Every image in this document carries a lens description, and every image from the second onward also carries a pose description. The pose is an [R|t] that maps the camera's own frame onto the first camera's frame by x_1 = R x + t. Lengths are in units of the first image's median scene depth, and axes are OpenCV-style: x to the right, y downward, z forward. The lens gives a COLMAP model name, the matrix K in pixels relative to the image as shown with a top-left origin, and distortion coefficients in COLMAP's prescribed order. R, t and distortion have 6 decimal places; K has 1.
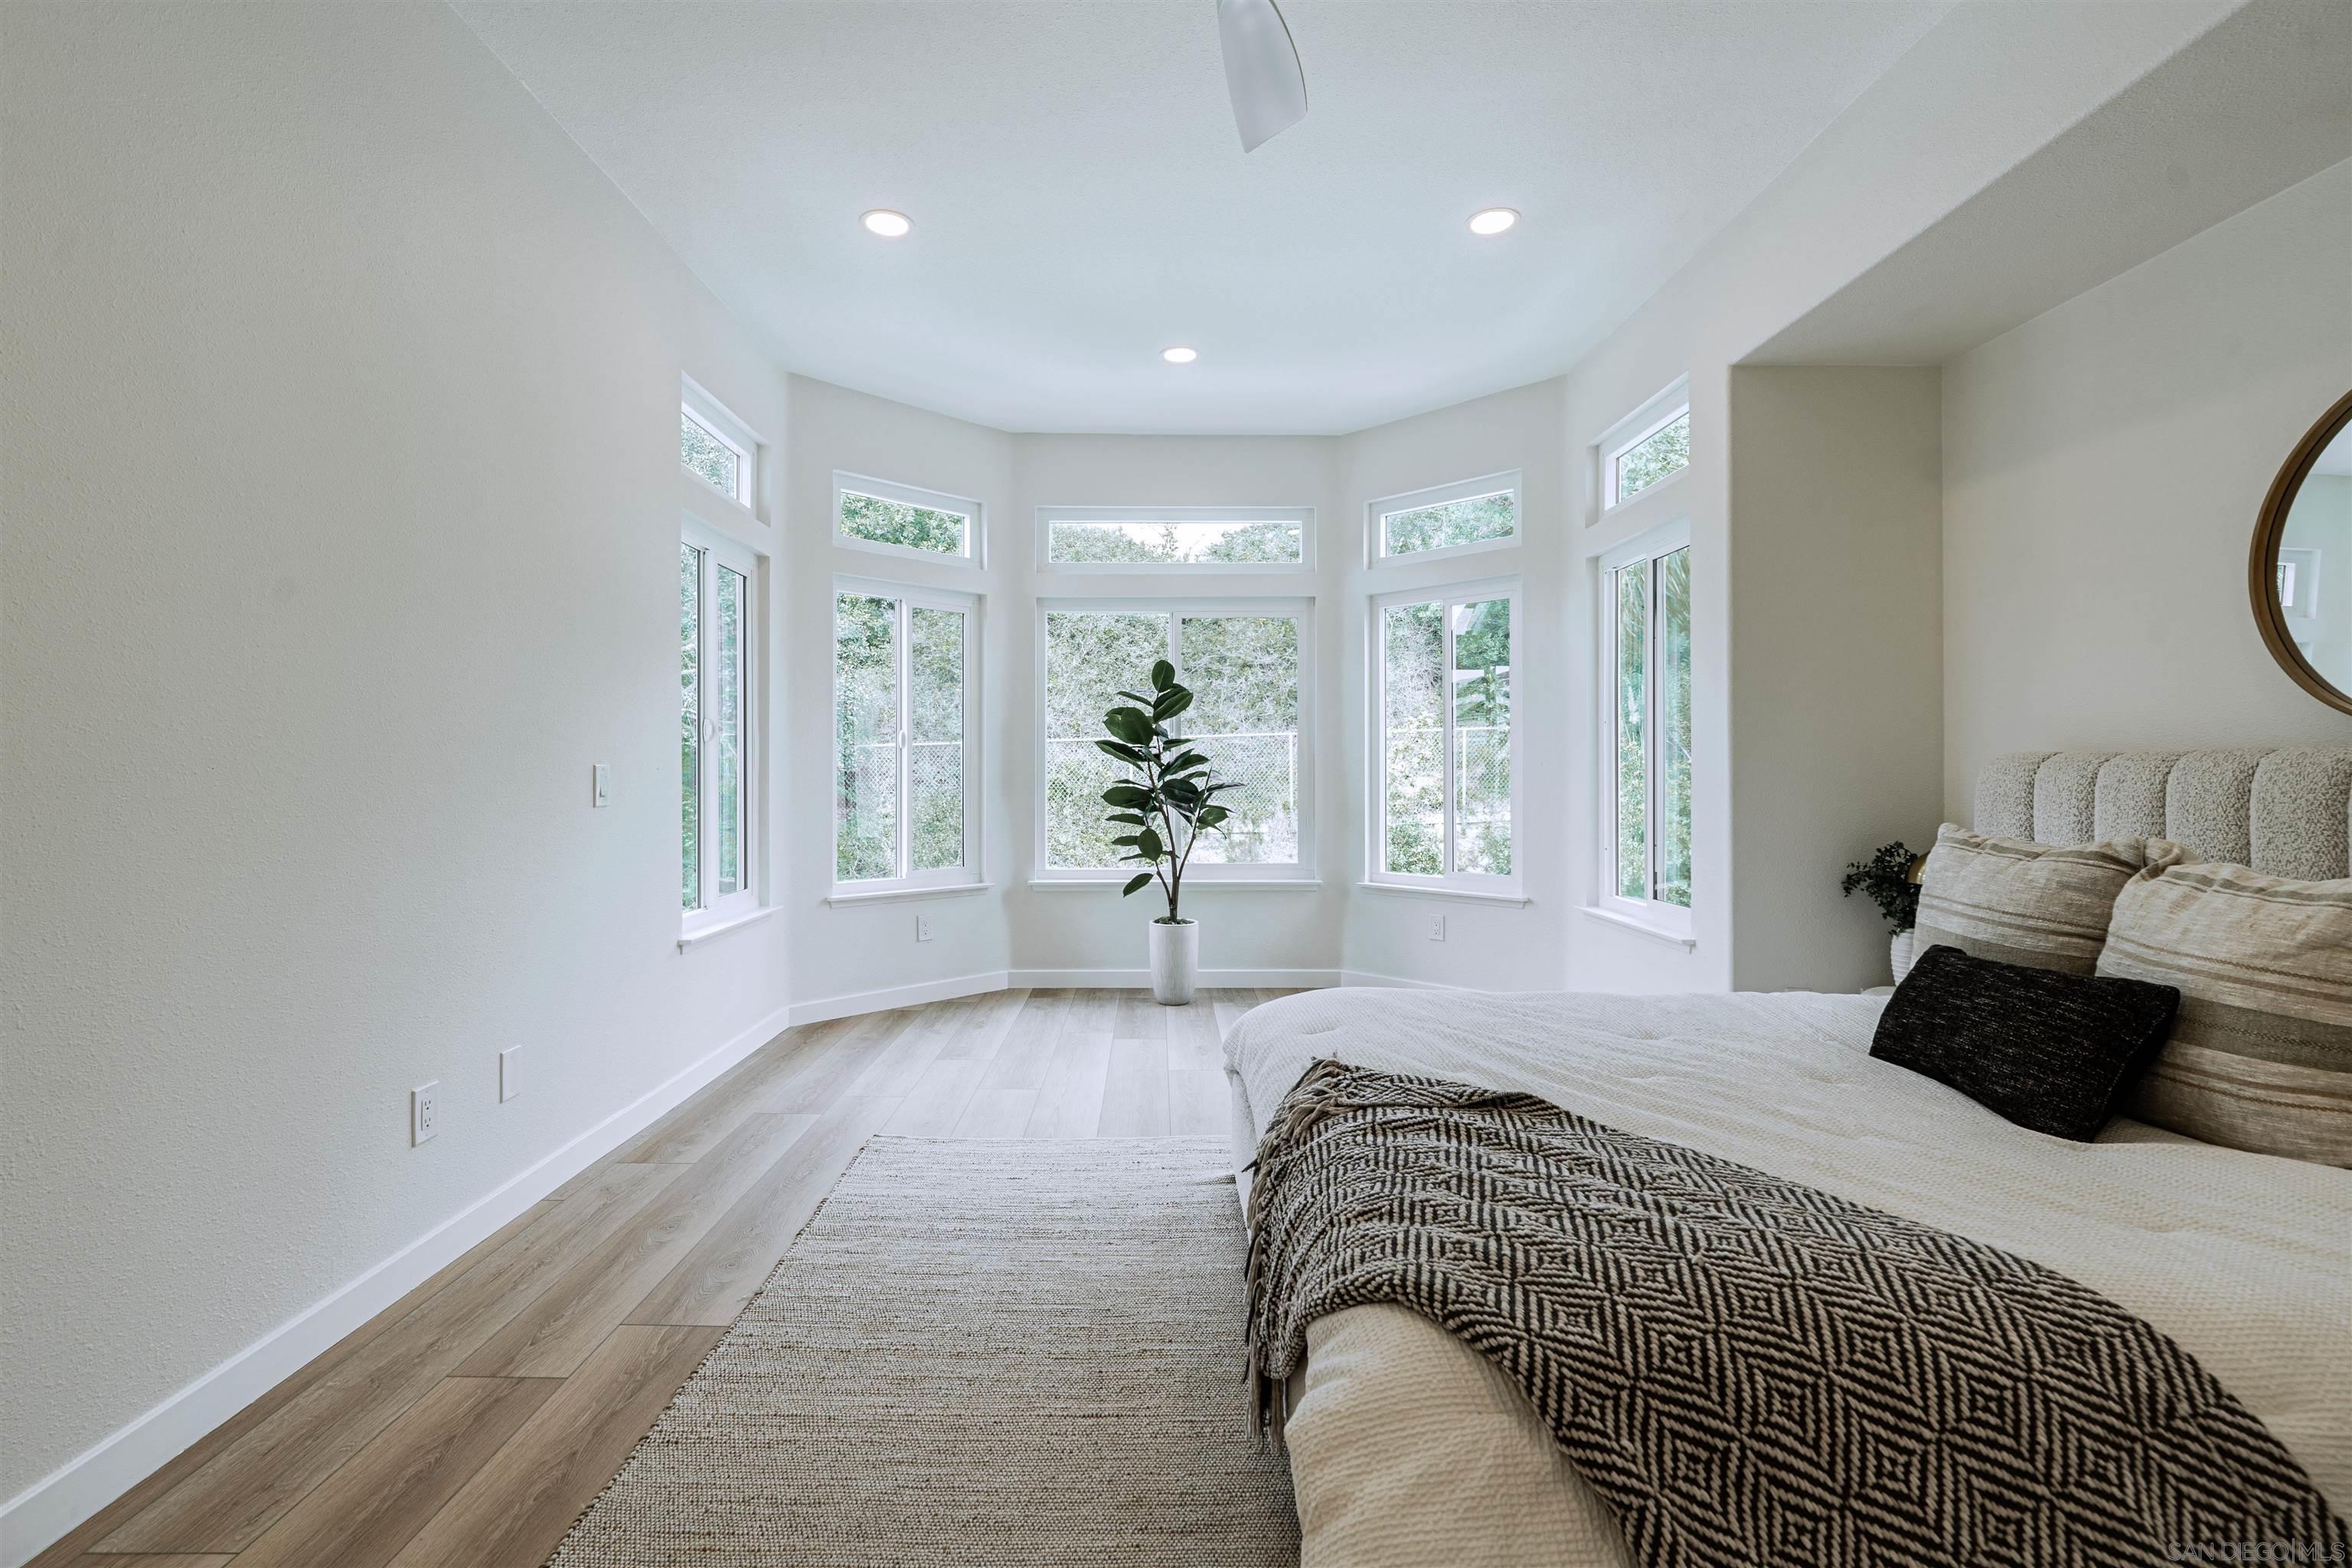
lens RADIAL K [[1070.4, 0, 1153.7], [0, 1070.4, 761.4], [0, 0, 1]] dist [-0.000951, 0.000781]
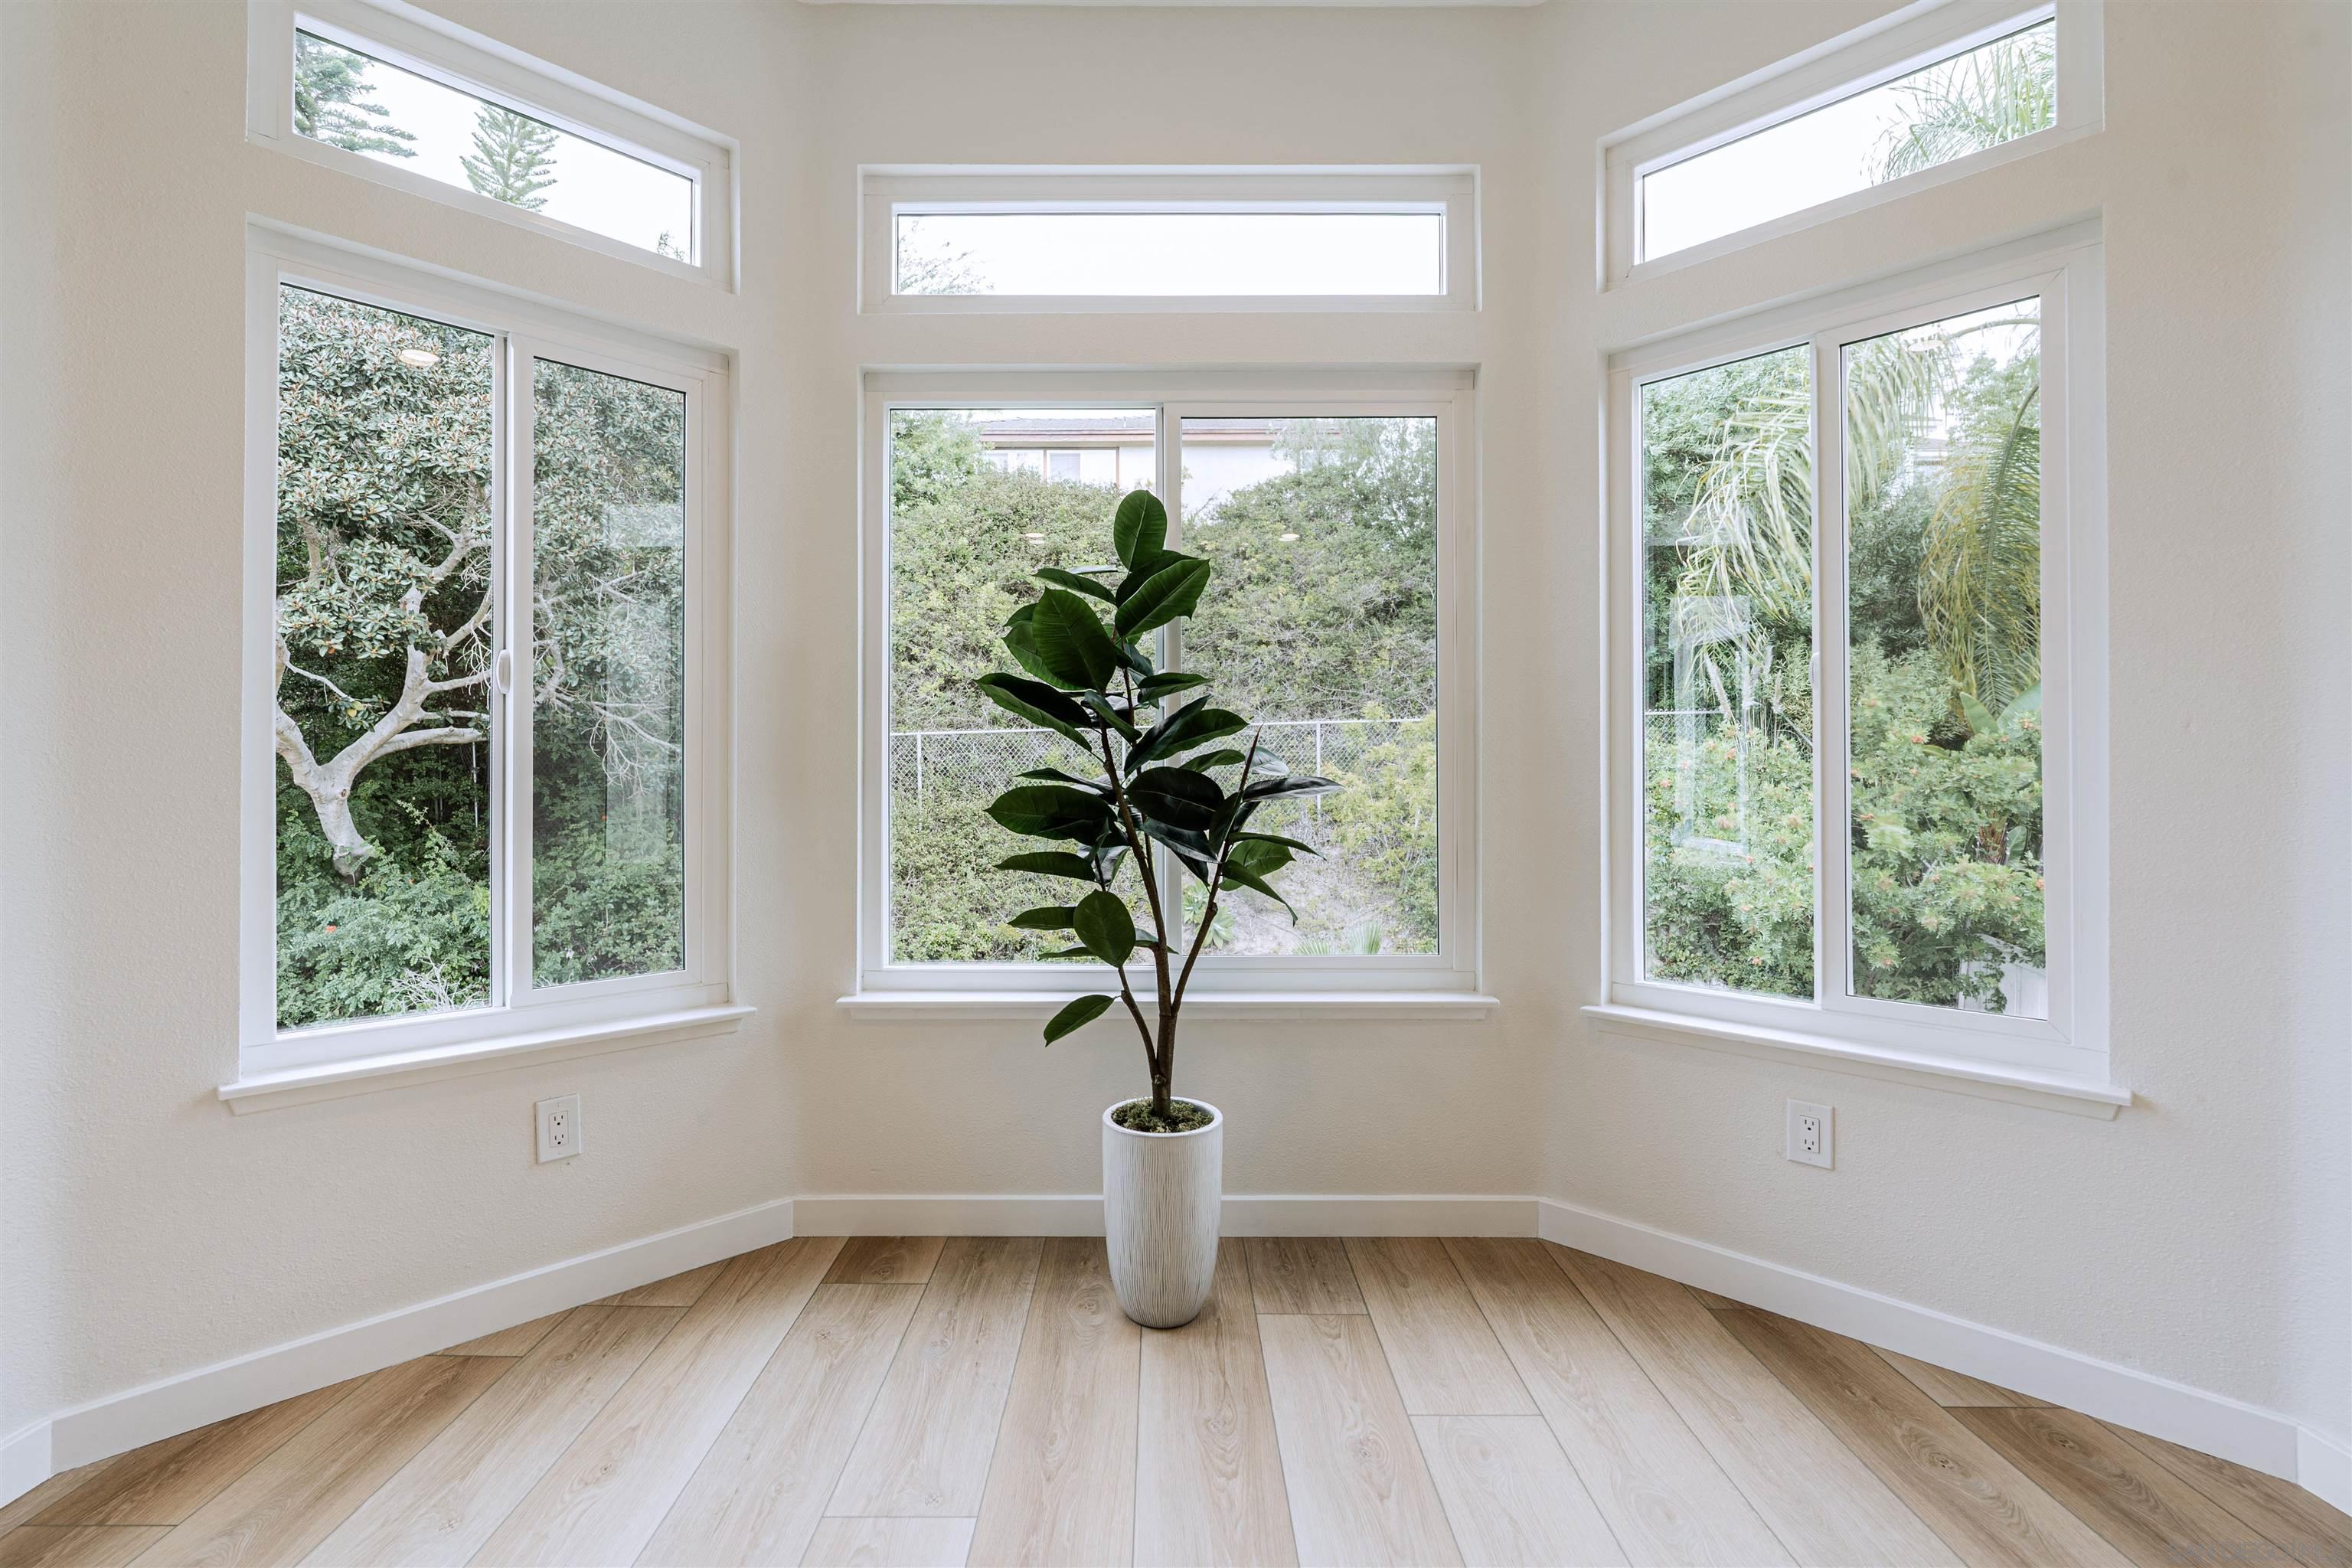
lens RADIAL K [[1053.9, 0, 1155.3], [0, 1053.9, 768.7], [0, 0, 1]] dist [0.001378, 0.000406]
pose [[0.999995, 0.000892, -0.003041, 0.016942], [-0.000870, 0.999974, 0.007162, 0.013518], [0.003047, -0.007160, 0.999970, 0.590731]]
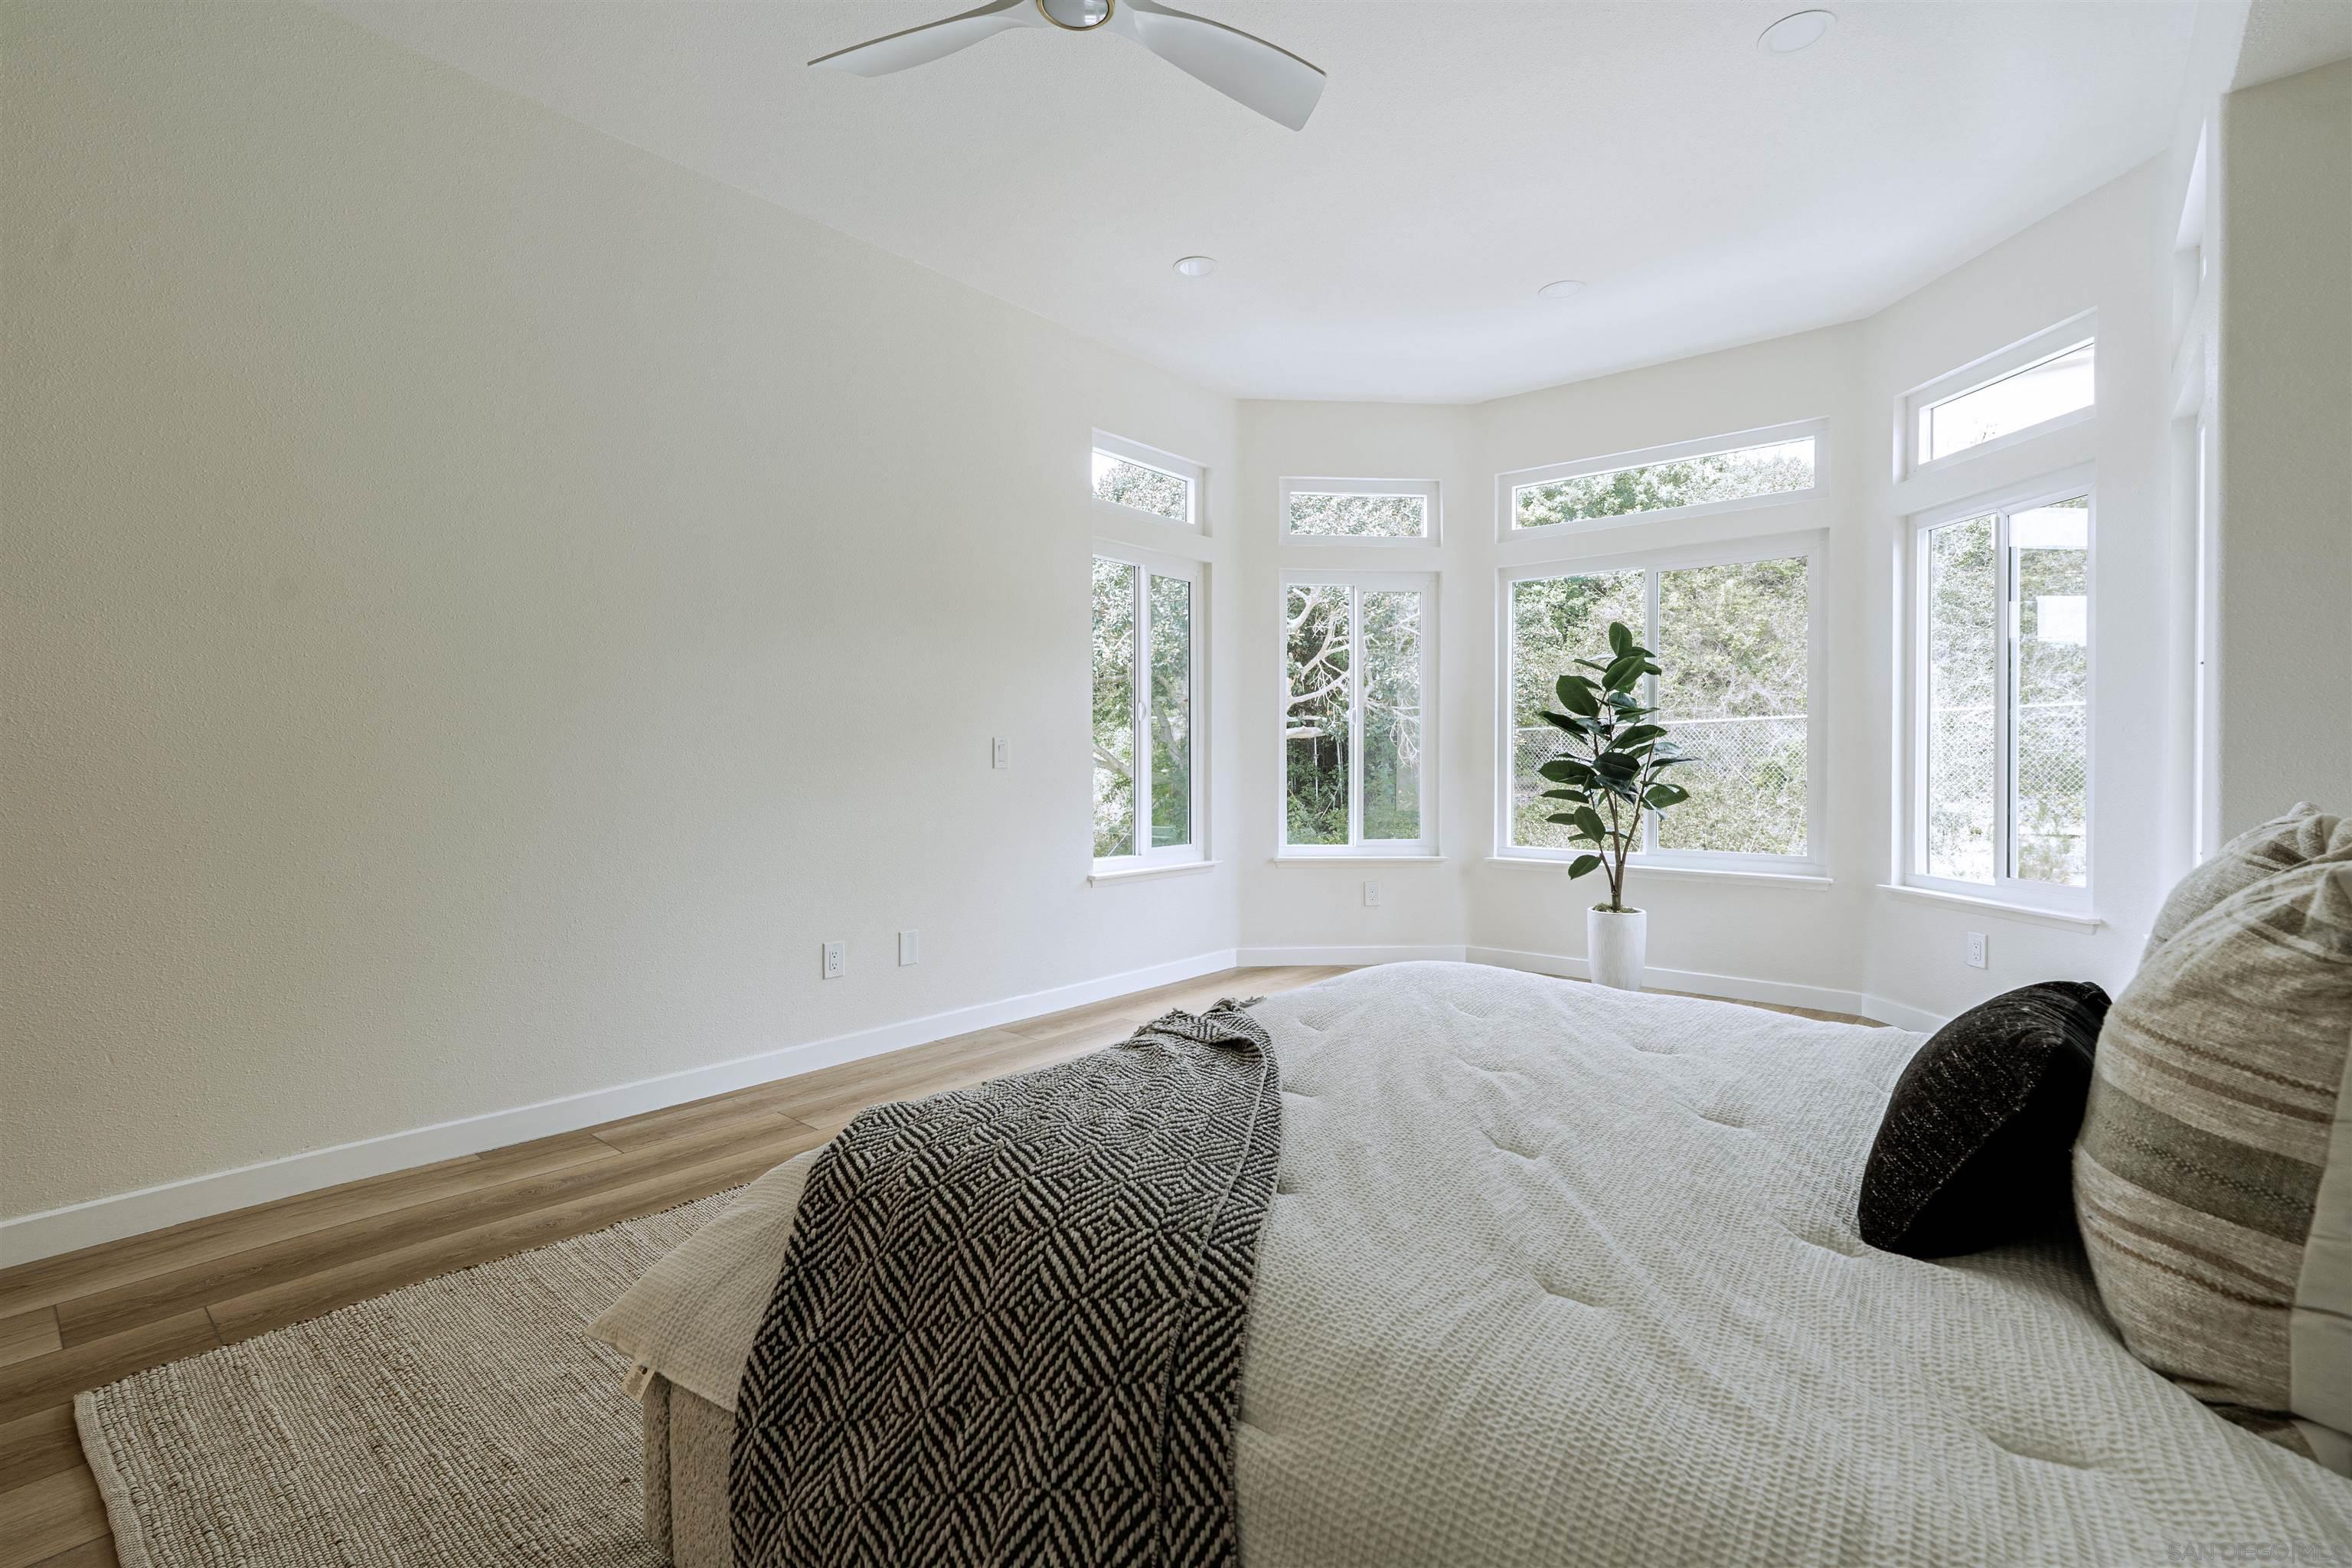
lens RADIAL K [[1070.4, 0, 1153.7], [0, 1070.4, 761.4], [0, 0, 1]] dist [-0.000951, 0.000781]
pose [[0.754547, 0.002616, -0.656241, 0.315064], [0.005719, 0.999928, 0.010562, 0.011876], [0.656221, -0.011723, 0.754477, 0.059865]]
